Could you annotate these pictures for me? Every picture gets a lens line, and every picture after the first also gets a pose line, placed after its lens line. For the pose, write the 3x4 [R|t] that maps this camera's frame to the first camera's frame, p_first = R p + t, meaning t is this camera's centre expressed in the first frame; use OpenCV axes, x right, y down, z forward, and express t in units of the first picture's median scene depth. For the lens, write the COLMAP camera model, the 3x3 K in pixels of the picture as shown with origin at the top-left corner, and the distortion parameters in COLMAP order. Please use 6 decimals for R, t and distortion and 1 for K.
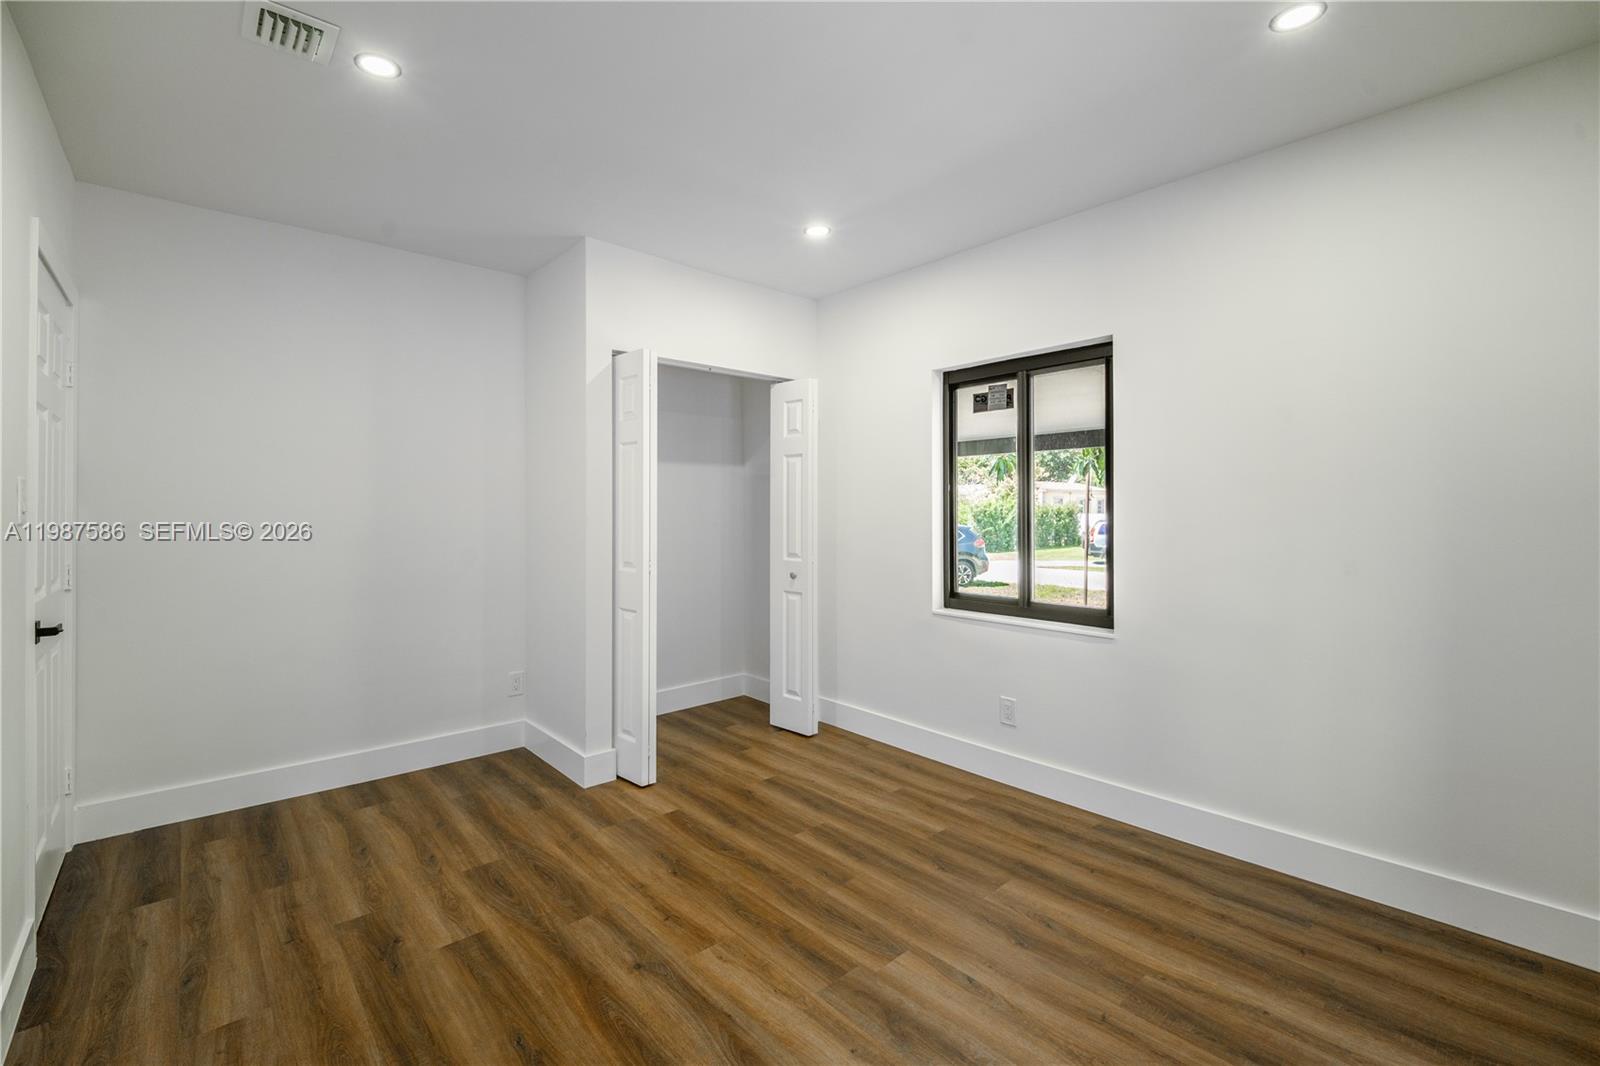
lens RADIAL K [[671.6, 0, 808.3], [0, 671.6, 515.9], [0, 0, 1]] dist [-0.005860, -0.005916]
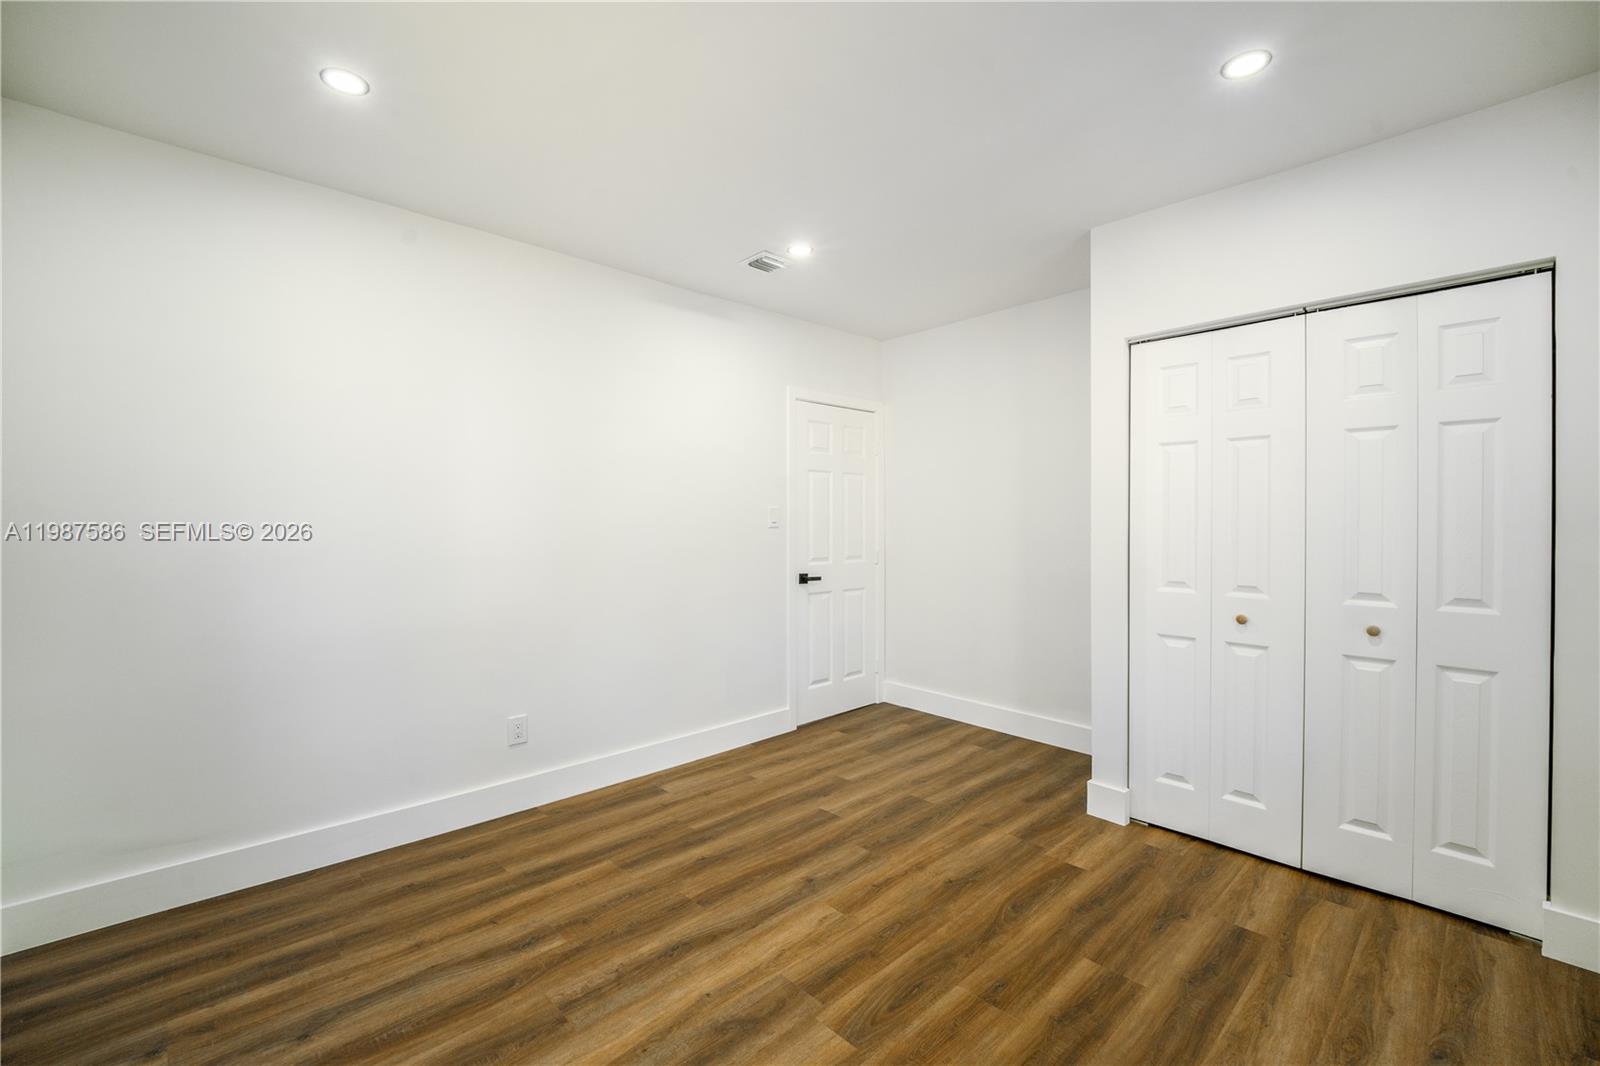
lens RADIAL K [[671.6, 0, 774.8], [0, 671.6, 516.9], [0, 0, 1]] dist [-0.005860, -0.005916]
pose [[0.011079, 0.000891, -0.999938, 0.817844], [-0.010015, 0.999950, 0.000780, -0.009955], [0.999888, 0.010006, 0.011087, 0.740660]]
